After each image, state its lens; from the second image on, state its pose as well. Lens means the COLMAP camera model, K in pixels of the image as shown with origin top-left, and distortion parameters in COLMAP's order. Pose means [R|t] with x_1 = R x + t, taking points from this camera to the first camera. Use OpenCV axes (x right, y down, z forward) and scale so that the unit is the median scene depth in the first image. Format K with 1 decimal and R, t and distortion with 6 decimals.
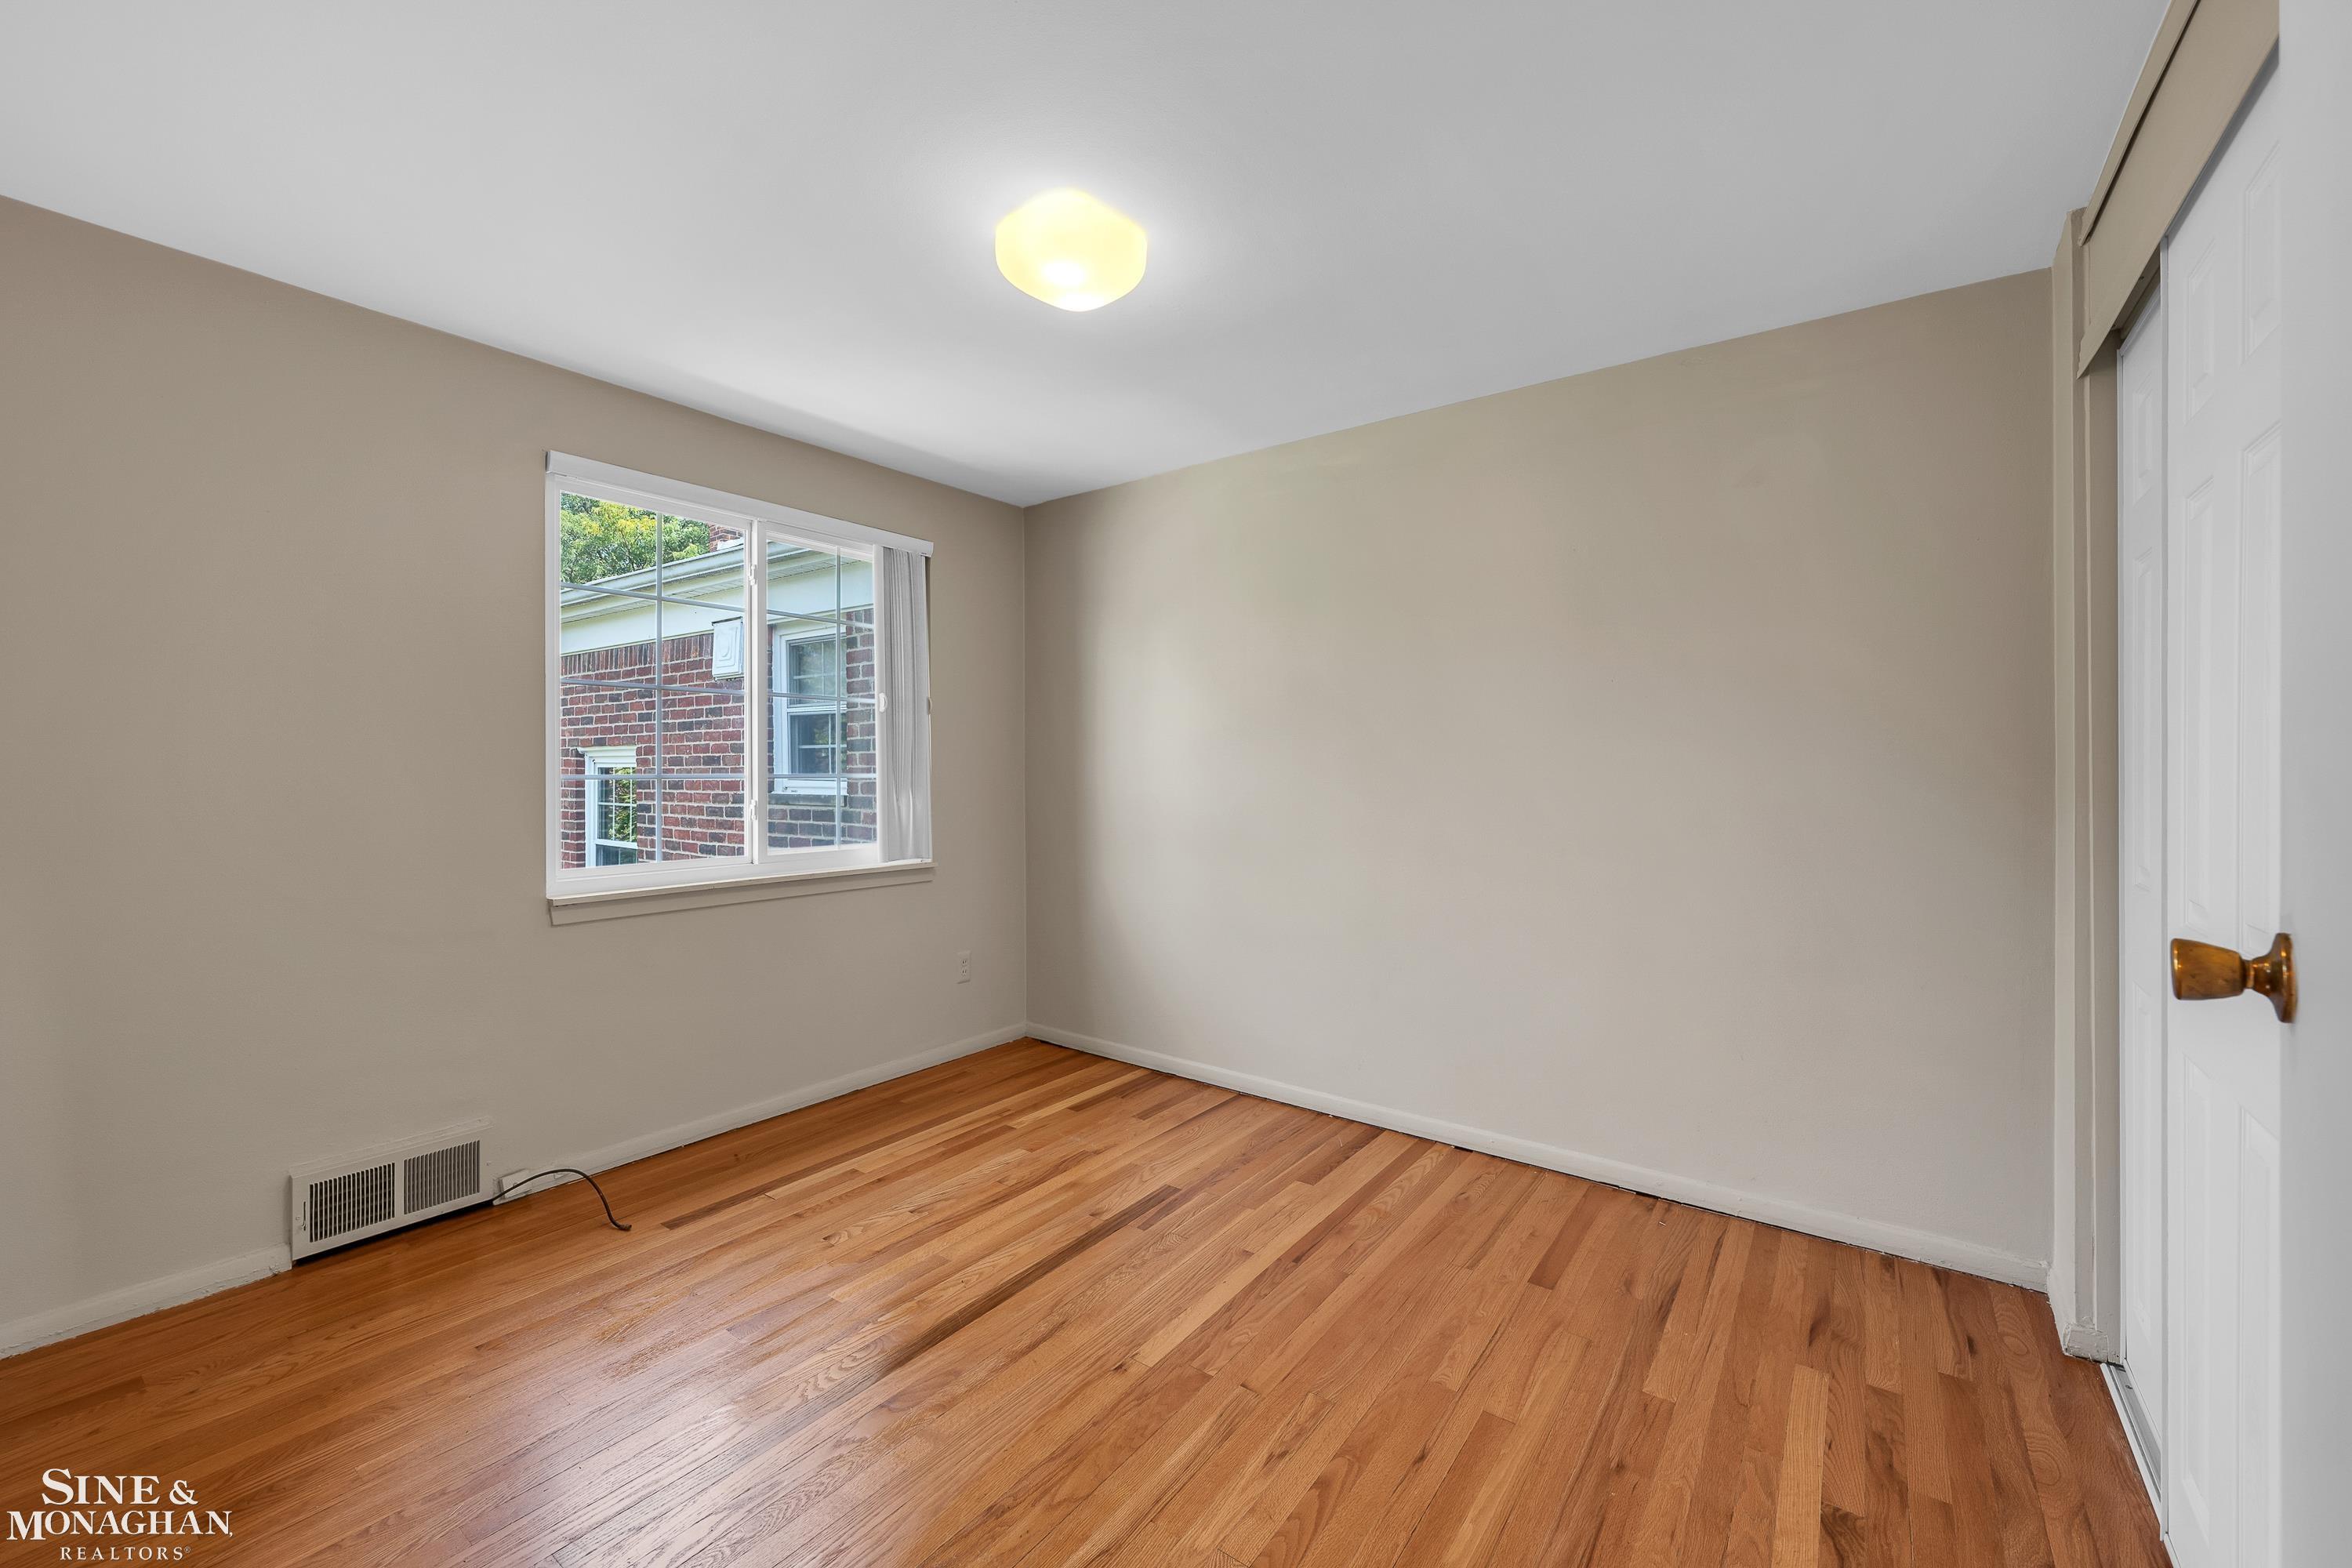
lens RADIAL K [[941.0, 0, 1194.4], [0, 941.0, 775.2], [0, 0, 1]] dist [-0.001908, 0.000969]
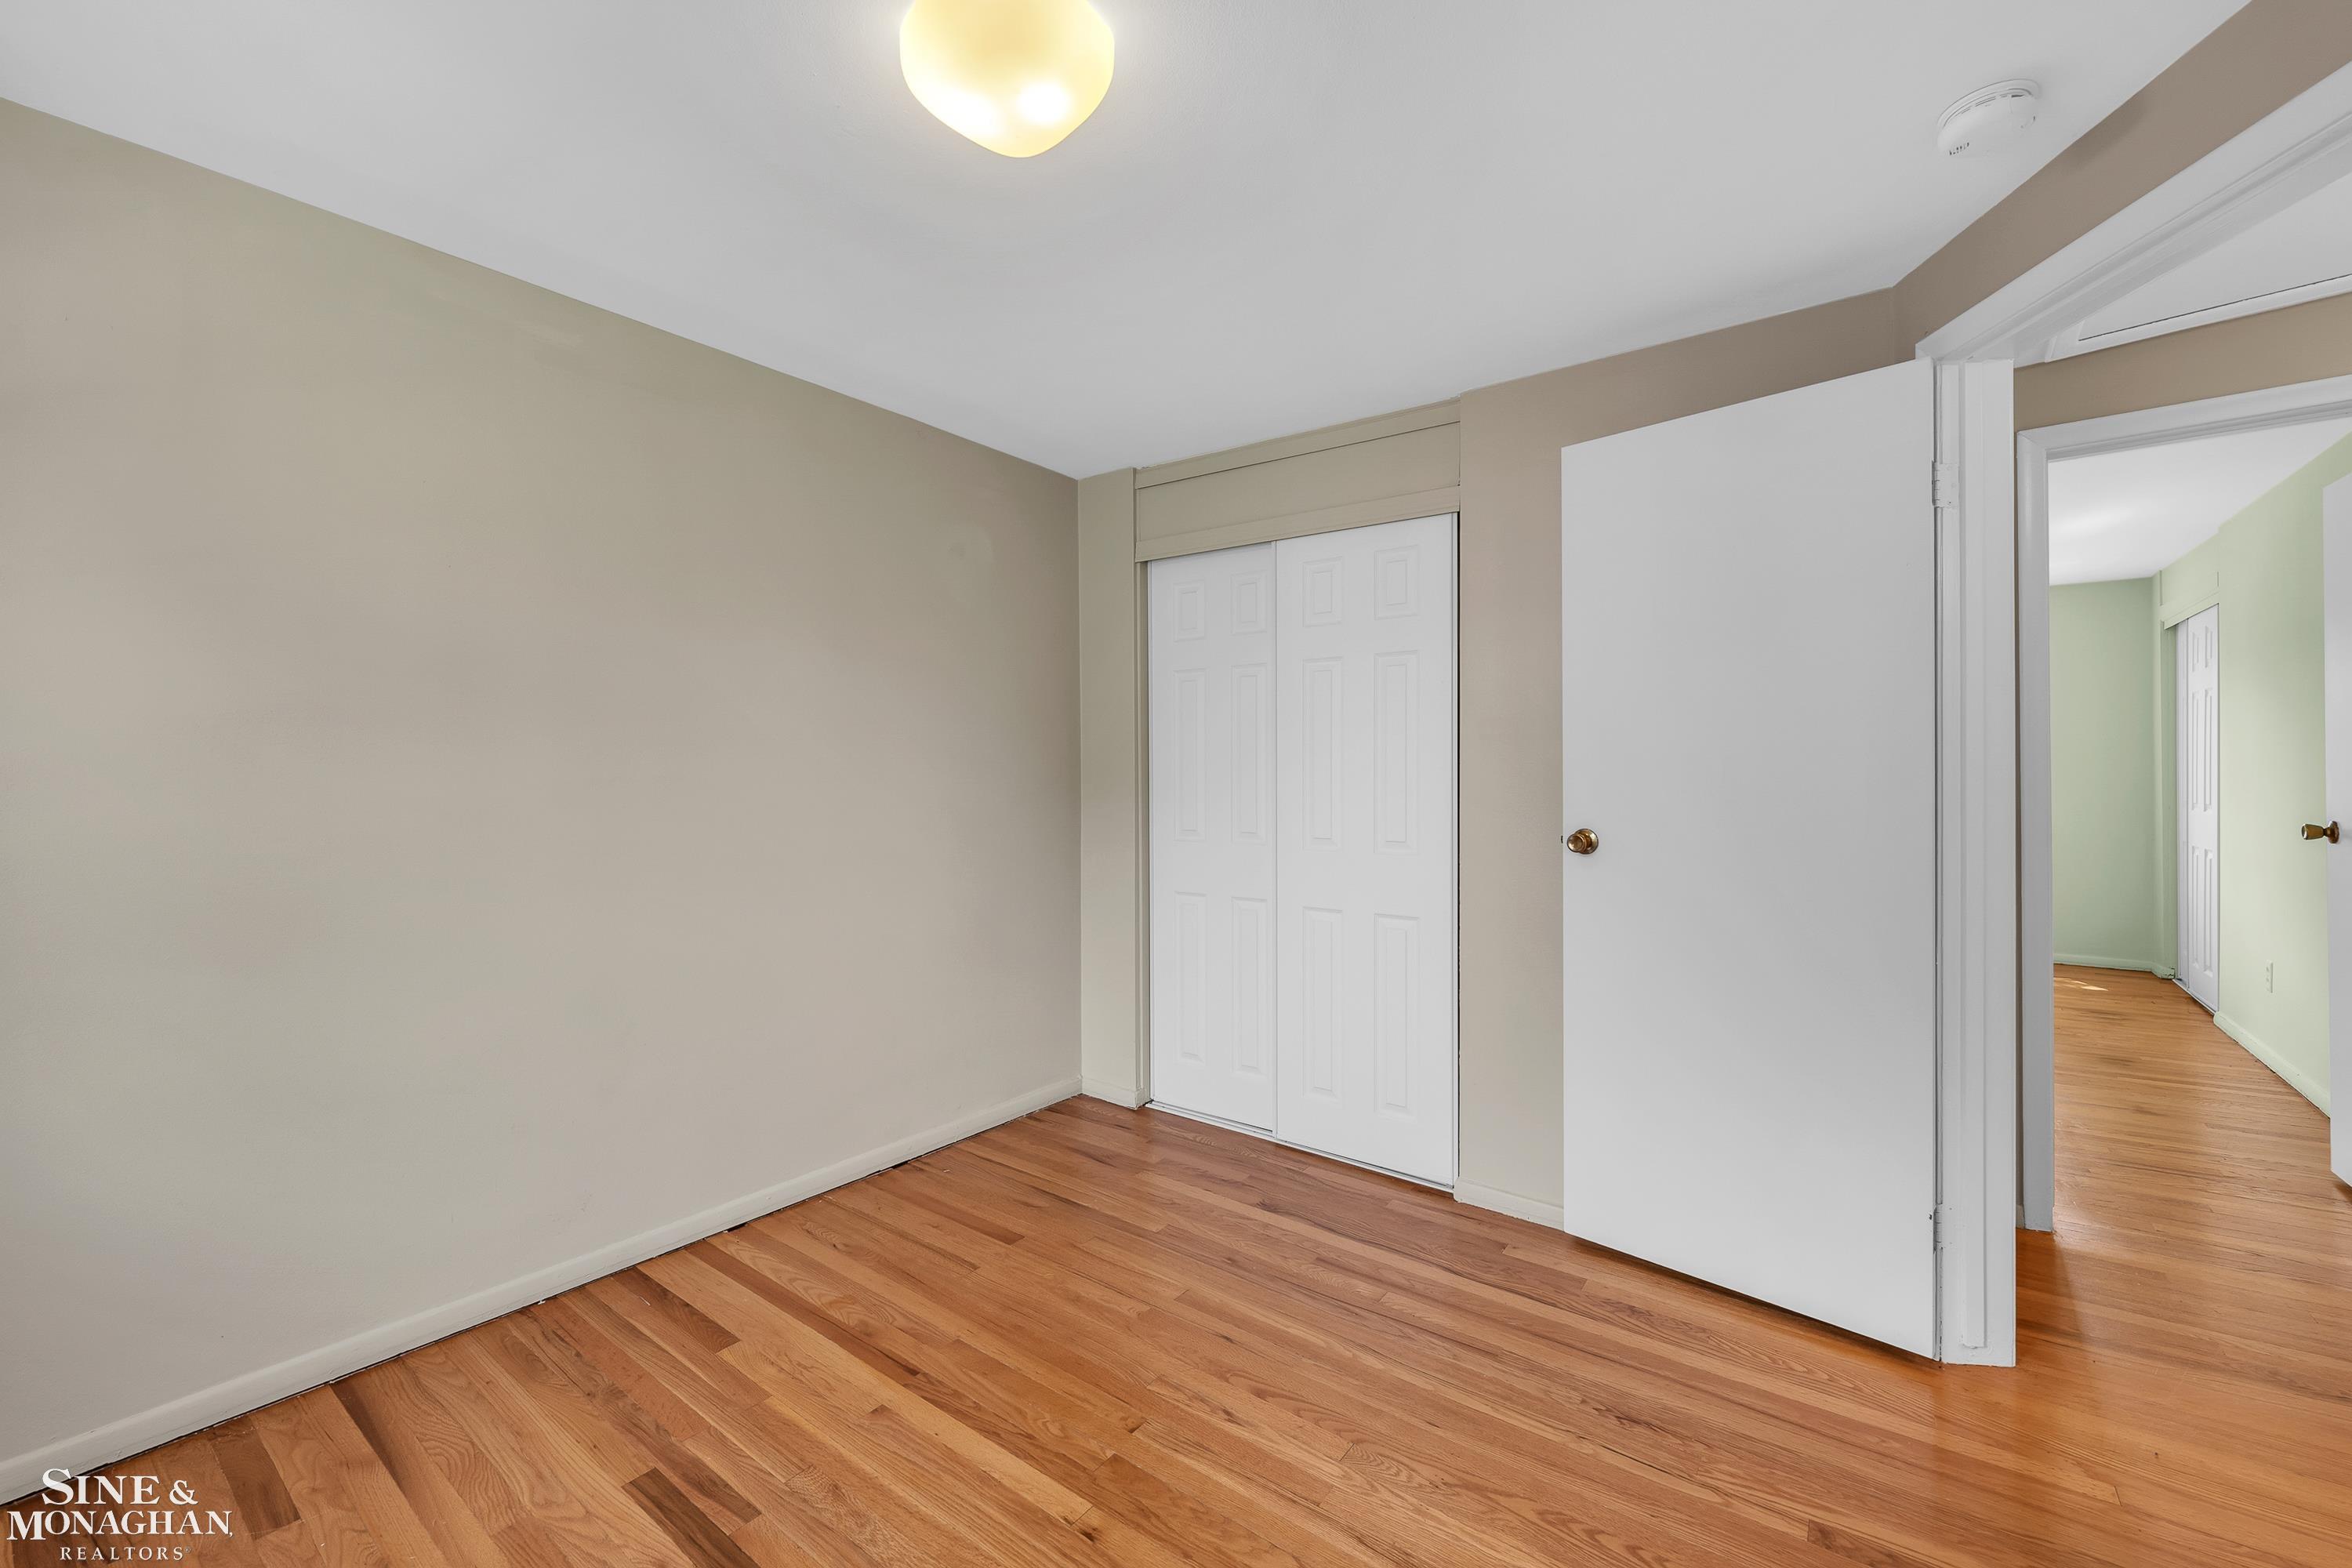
lens RADIAL K [[941.0, 0, 1177.7], [0, 941.0, 772.2], [0, 0, 1]] dist [-0.001908, 0.000969]
pose [[0.036951, -0.003566, 0.999311, -0.677858], [0.013005, 0.999911, 0.003088, -0.018657], [-0.999232, 0.012882, 0.036994, 0.683950]]
